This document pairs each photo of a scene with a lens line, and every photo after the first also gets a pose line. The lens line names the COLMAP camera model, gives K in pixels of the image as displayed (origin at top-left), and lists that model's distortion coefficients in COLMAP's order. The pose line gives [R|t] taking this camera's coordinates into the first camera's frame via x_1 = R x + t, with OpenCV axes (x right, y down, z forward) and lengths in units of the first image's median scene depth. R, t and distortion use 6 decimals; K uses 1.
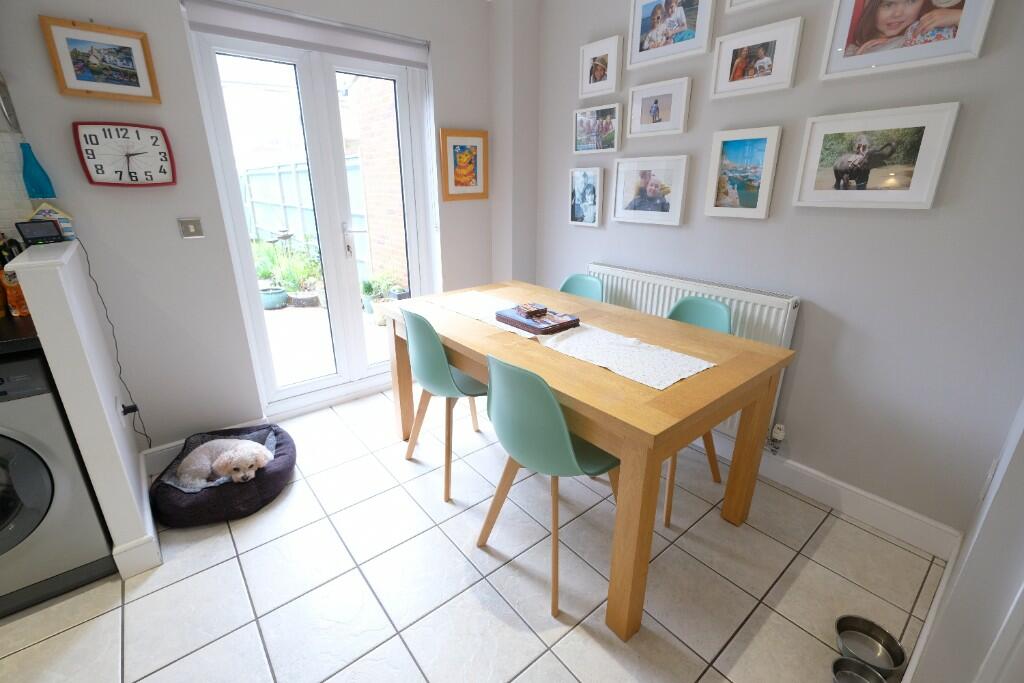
lens RADIAL K [[446.9, 0, 513.6], [0, 446.9, 336.7], [0, 0, 1]] dist [0.001060, -0.000003]
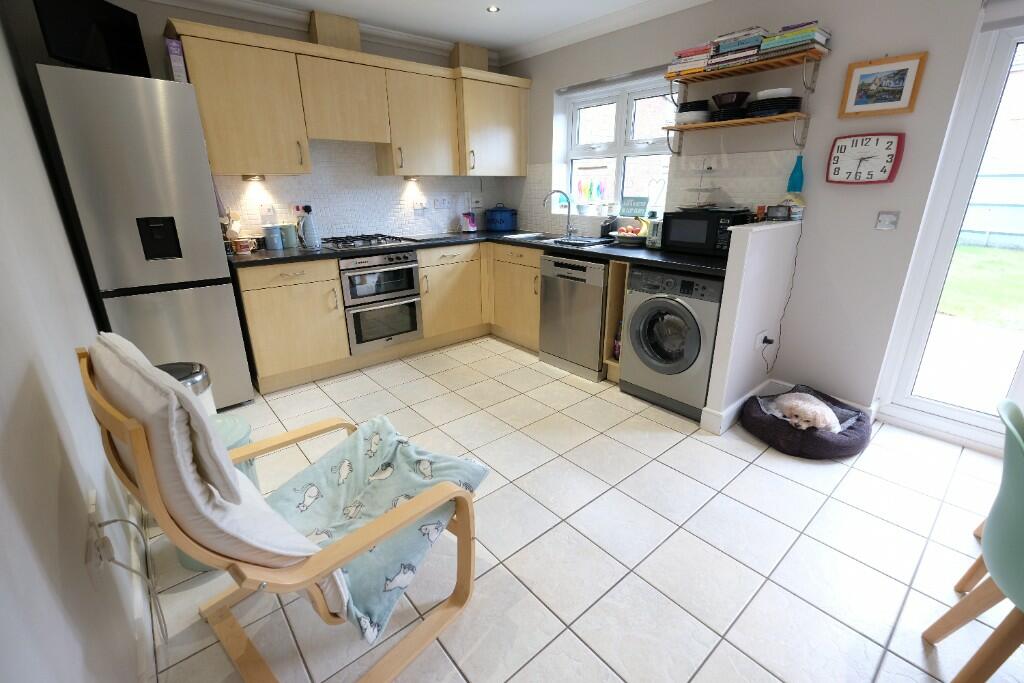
lens RADIAL K [[446.9, 0, 512.2], [0, 446.9, 334.8], [0, 0, 1]] dist [0.001060, -0.000003]
pose [[0.019793, 0.314563, -0.949030, 0.458438], [-0.320067, 0.901256, 0.292052, -0.009852], [0.947188, 0.297973, 0.118520, 0.057588]]
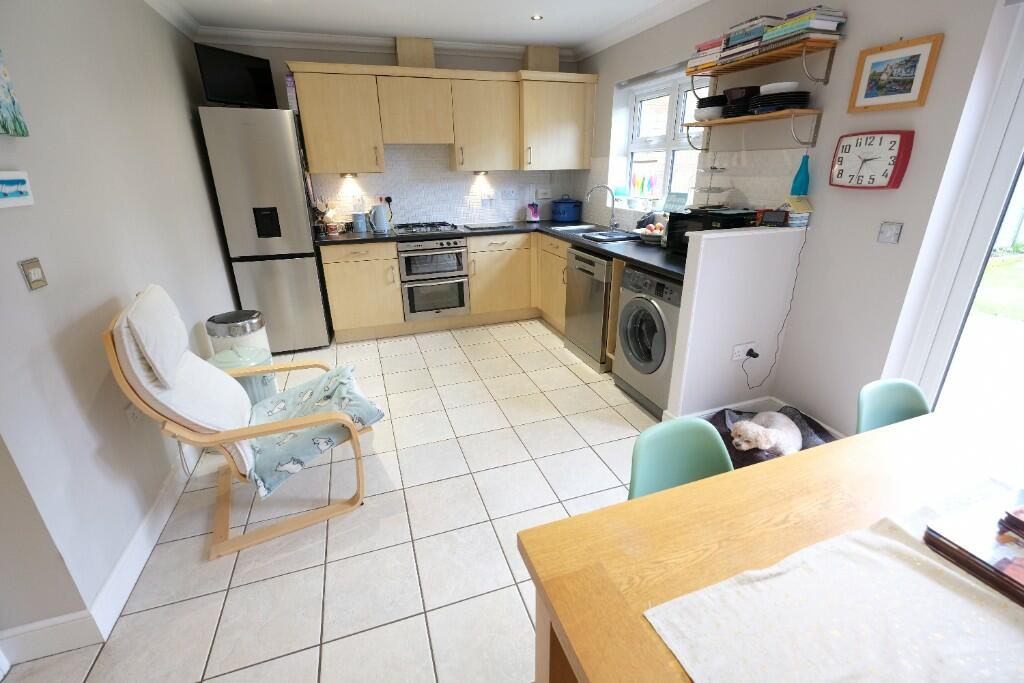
lens RADIAL K [[446.9, 0, 511.2], [0, 446.9, 336.3], [0, 0, 1]] dist [0.001060, -0.000003]
pose [[-0.345690, 0.334395, -0.876743, 0.538163], [-0.294581, 0.848436, 0.439749, -0.254997], [0.890910, 0.410288, -0.194789, 0.588626]]
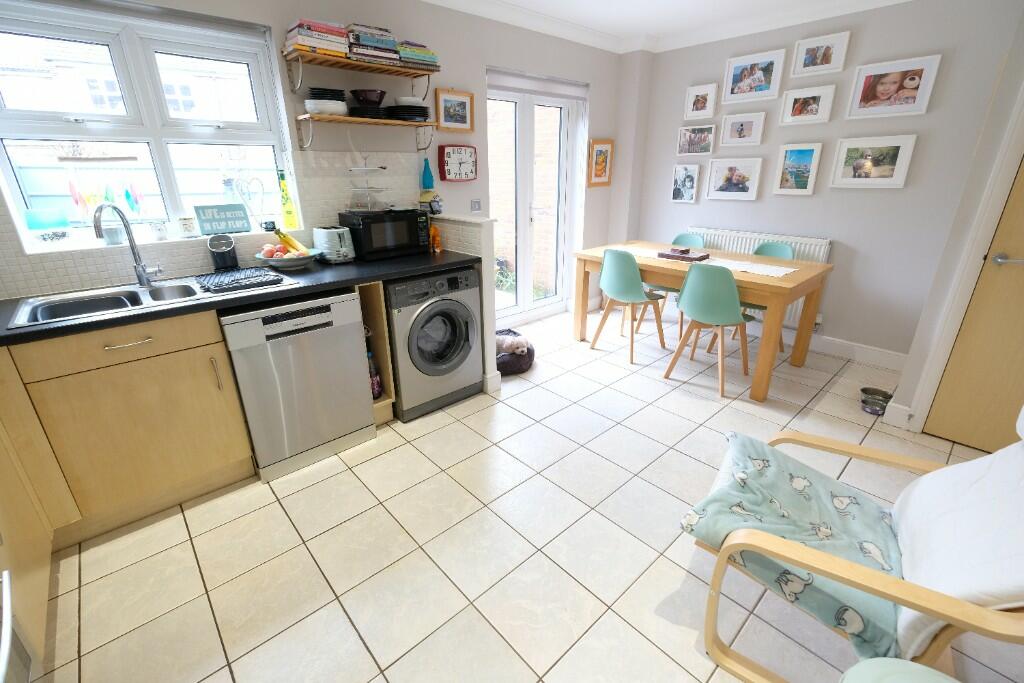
lens RADIAL K [[446.9, 0, 514.1], [0, 446.9, 334.9], [0, 0, 1]] dist [0.001060, -0.000003]
pose [[0.998600, -0.028527, 0.044541, -0.718794], [0.027460, 0.999325, 0.024385, 0.217001], [-0.045207, -0.023128, 0.998710, -0.734885]]
